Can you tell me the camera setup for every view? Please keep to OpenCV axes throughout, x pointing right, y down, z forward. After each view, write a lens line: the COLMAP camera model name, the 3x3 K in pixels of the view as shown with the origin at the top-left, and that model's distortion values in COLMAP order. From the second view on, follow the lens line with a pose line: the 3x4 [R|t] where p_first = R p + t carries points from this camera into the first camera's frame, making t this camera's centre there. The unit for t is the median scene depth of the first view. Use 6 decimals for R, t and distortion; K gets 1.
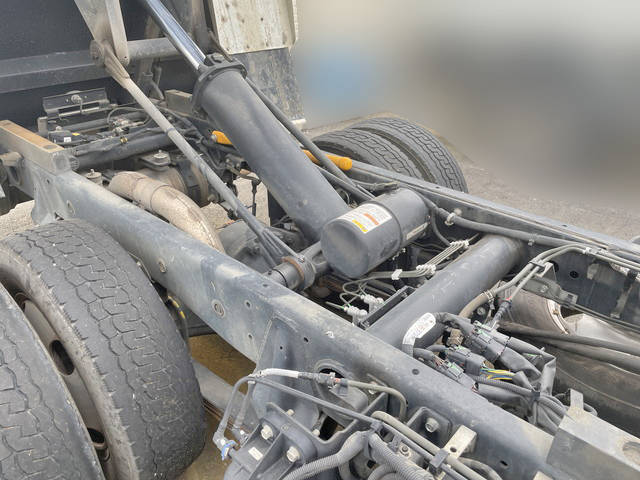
lens RADIAL K [[484.8, 0, 314.7], [0, 484.8, 241.4], [0, 0, 1]] dist [0.040646, -0.018753]
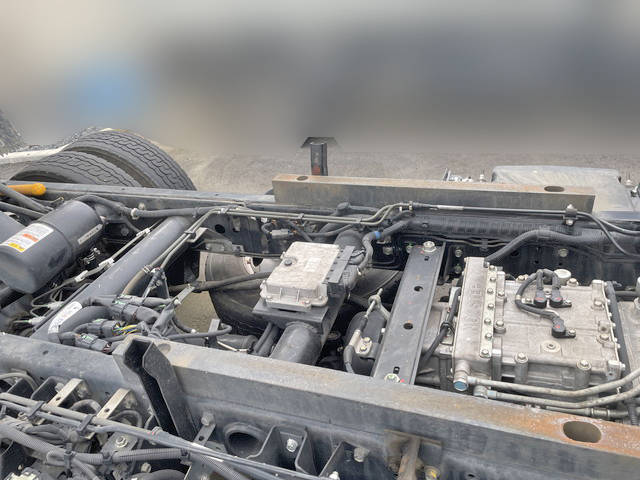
lens RADIAL K [[484.8, 0, 322.2], [0, 484.8, 241.8], [0, 0, 1]] dist [0.040646, -0.018753]
pose [[0.910292, -0.301979, 0.283154, 0.342341], [0.296690, 0.952928, 0.062472, 0.077807], [-0.288691, 0.027142, 0.957038, -0.233174]]
